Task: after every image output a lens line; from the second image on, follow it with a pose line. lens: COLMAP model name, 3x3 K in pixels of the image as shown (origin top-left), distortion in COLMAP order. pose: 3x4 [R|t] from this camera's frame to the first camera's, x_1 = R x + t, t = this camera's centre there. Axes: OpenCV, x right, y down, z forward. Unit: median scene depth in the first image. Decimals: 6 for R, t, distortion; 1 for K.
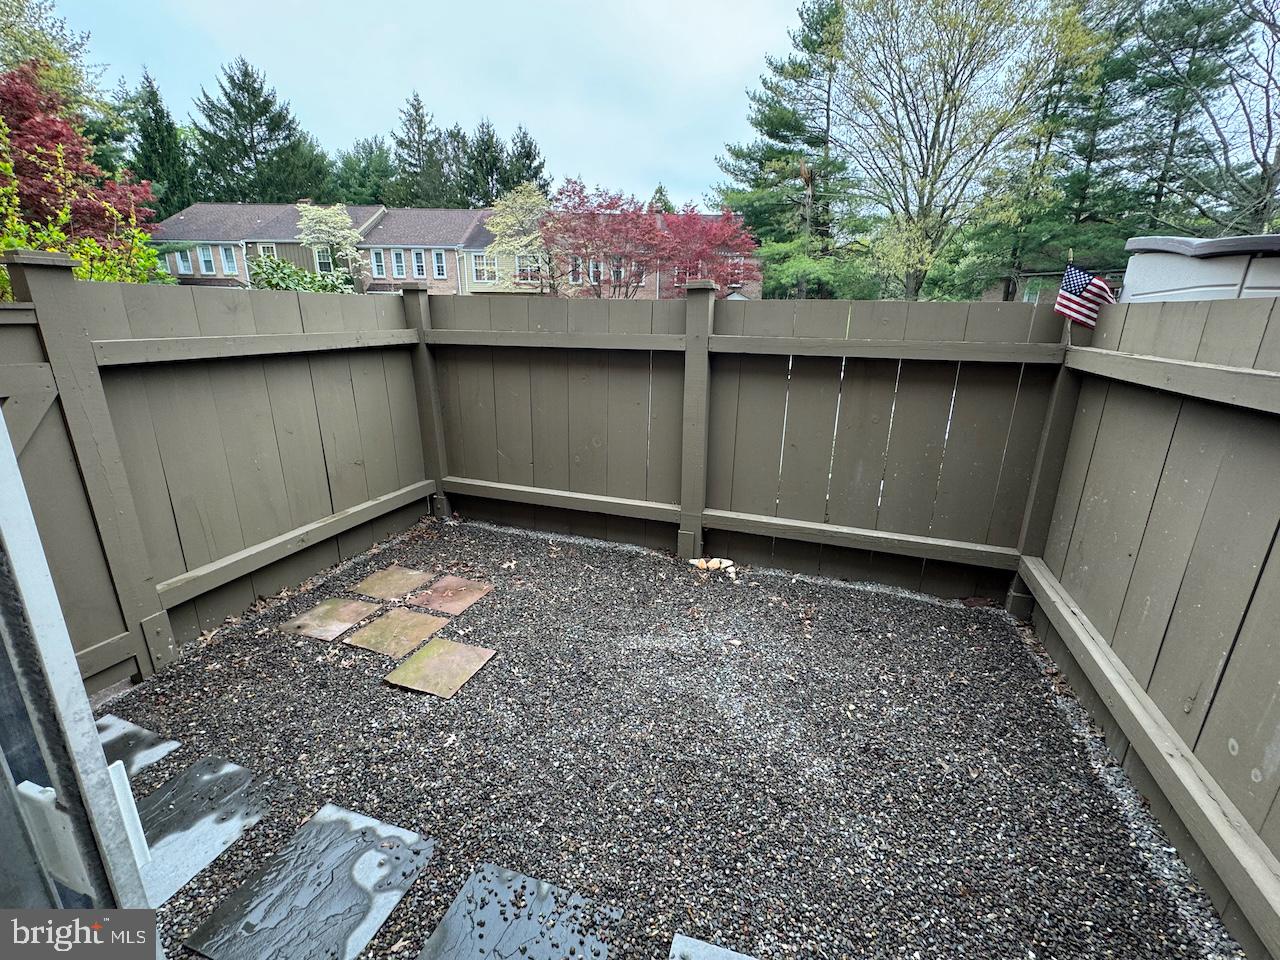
lens RADIAL K [[550.7, 0, 640.0], [0, 550.7, 480.0], [0, 0, 1]] dist [-0.004419, -0.000170]
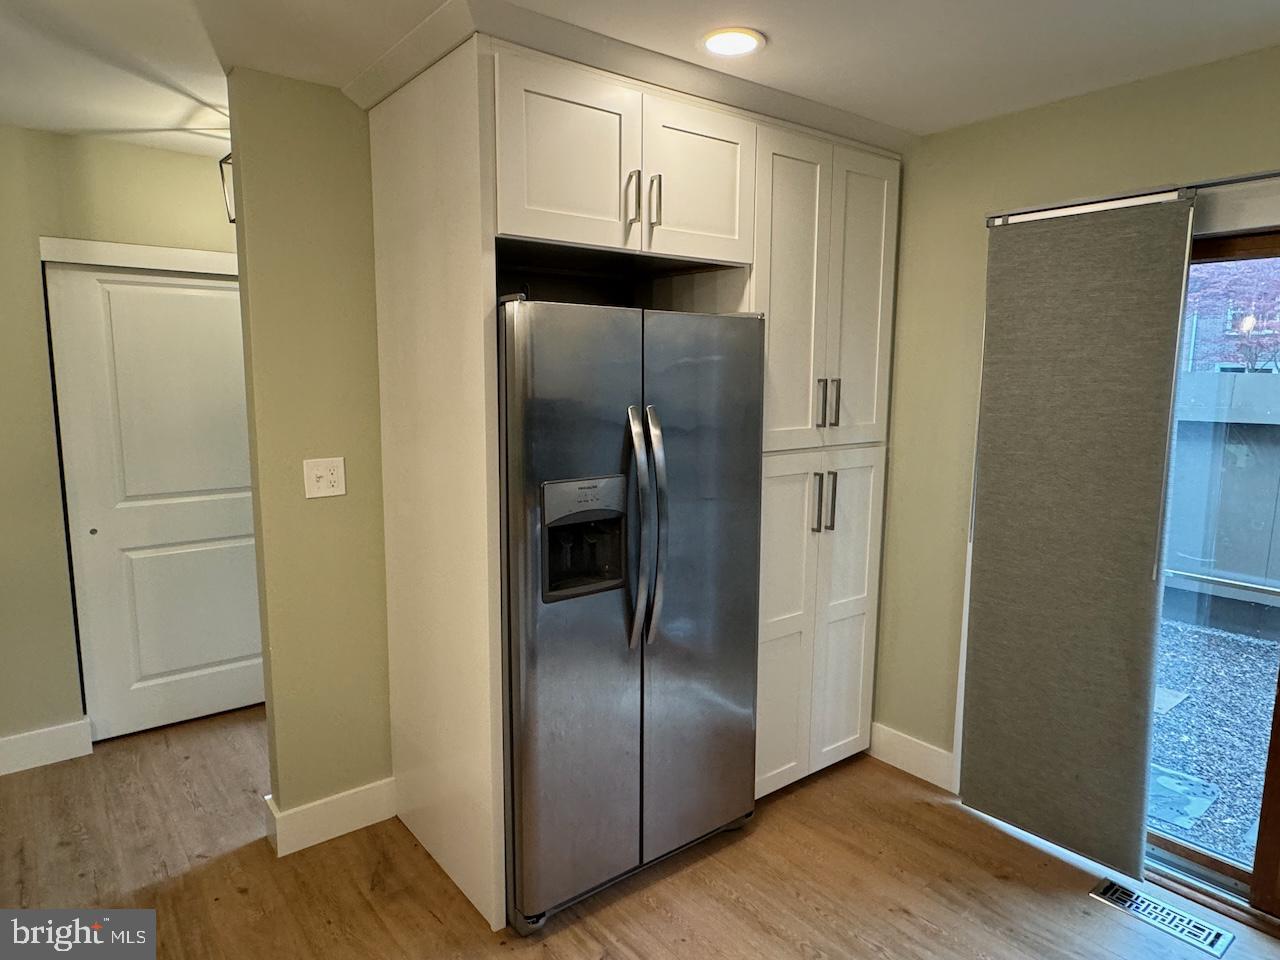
lens RADIAL K [[787.4, 0, 640.0], [0, 787.4, 480.0], [0, 0, 1]] dist [-0.000451, 0.000334]
pose [[0.850802, 0.066074, -0.521315, -0.286145], [-0.148391, 0.981896, -0.117728, 0.172446], [0.504099, 0.177521, 0.845204, -0.650565]]
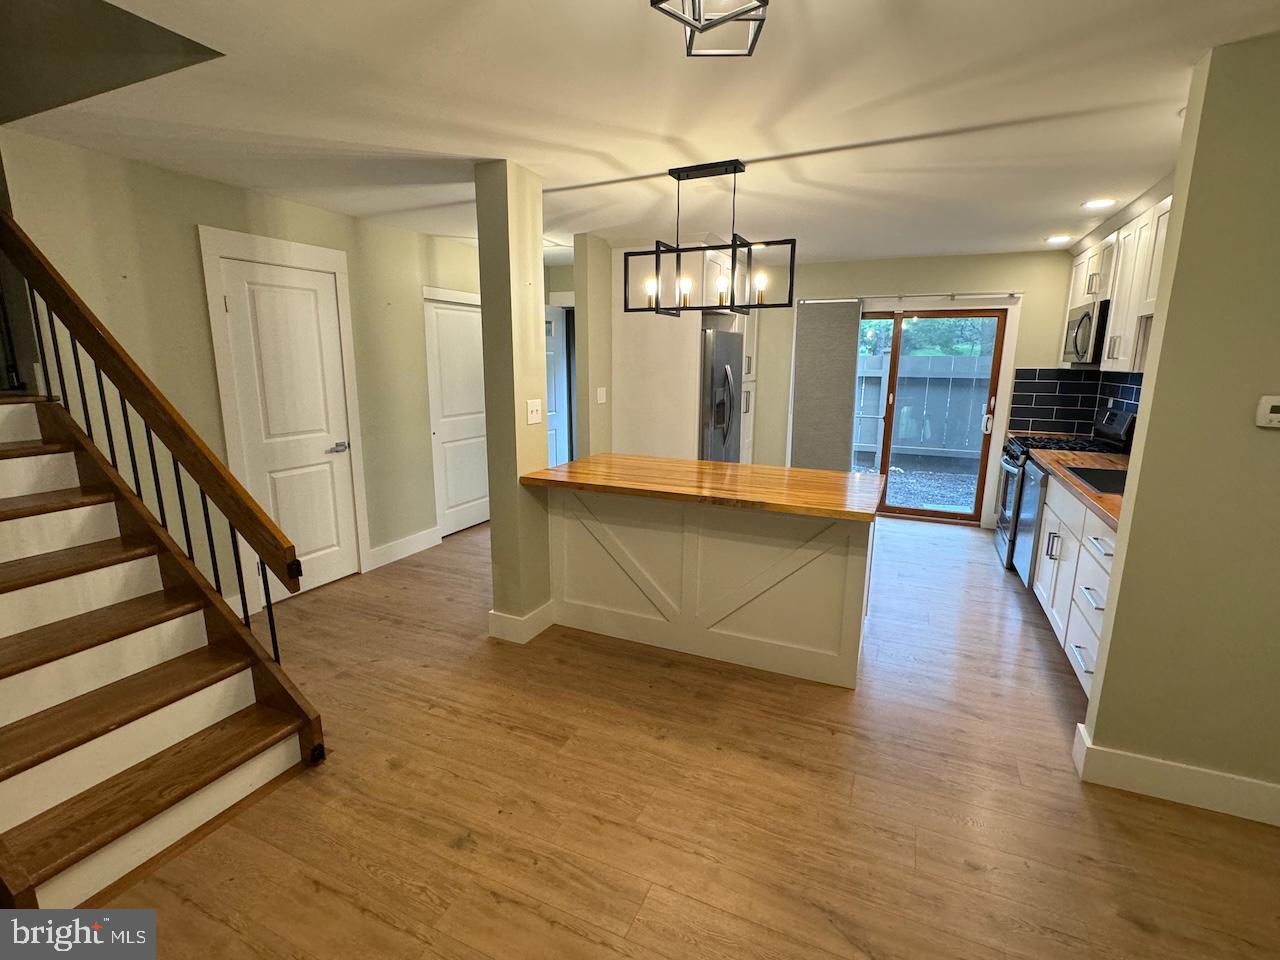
lens RADIAL K [[603.1, 0, 640.0], [0, 603.1, 480.0], [0, 0, 1]] dist [0.001947, -0.000128]
pose [[0.996696, 0.010142, -0.080592, -0.722173], [-0.017688, 0.995465, -0.093471, 0.461586], [0.079278, 0.094588, 0.992355, -1.576507]]
